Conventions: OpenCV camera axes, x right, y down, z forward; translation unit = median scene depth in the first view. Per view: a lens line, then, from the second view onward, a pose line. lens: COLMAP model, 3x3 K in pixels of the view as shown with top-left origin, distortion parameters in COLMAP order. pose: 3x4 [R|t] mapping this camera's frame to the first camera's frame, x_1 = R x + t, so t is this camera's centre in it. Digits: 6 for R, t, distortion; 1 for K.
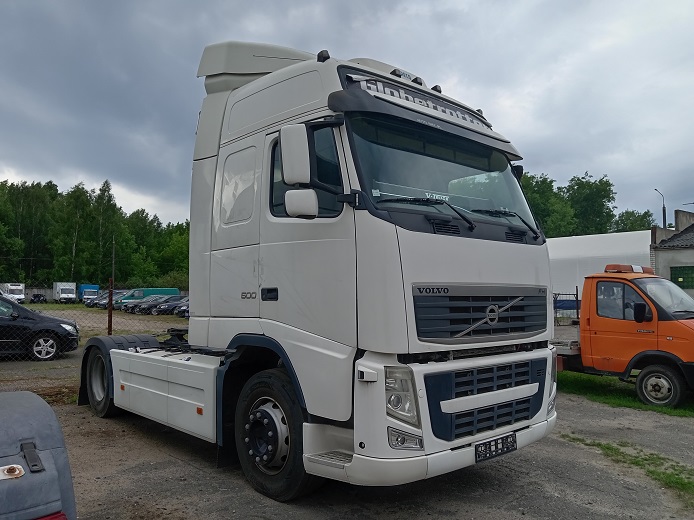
lens RADIAL K [[543.8, 0, 348.7], [0, 543.8, 257.8], [0, 0, 1]] dist [0.029554, -0.009446]
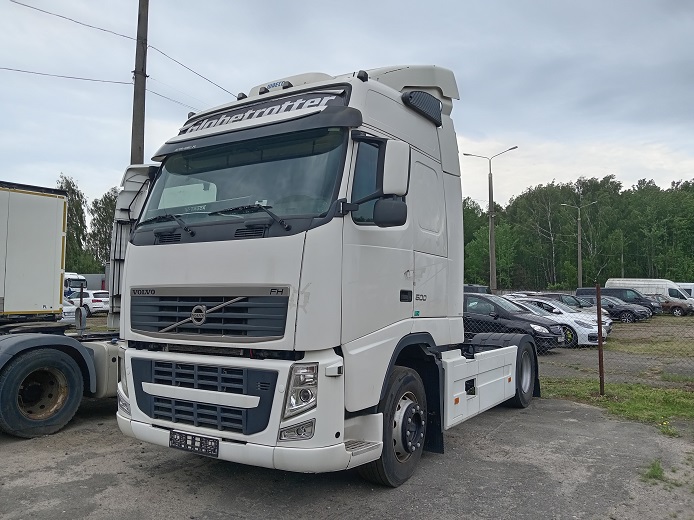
lens RADIAL K [[543.8, 0, 350.0], [0, 543.8, 256.3], [0, 0, 1]] dist [0.029554, -0.009446]
pose [[0.282746, -0.075588, -0.956212, 1.328773], [0.063569, 0.996175, -0.059950, 0.074037], [0.957086, -0.043835, 0.286470, 0.975664]]
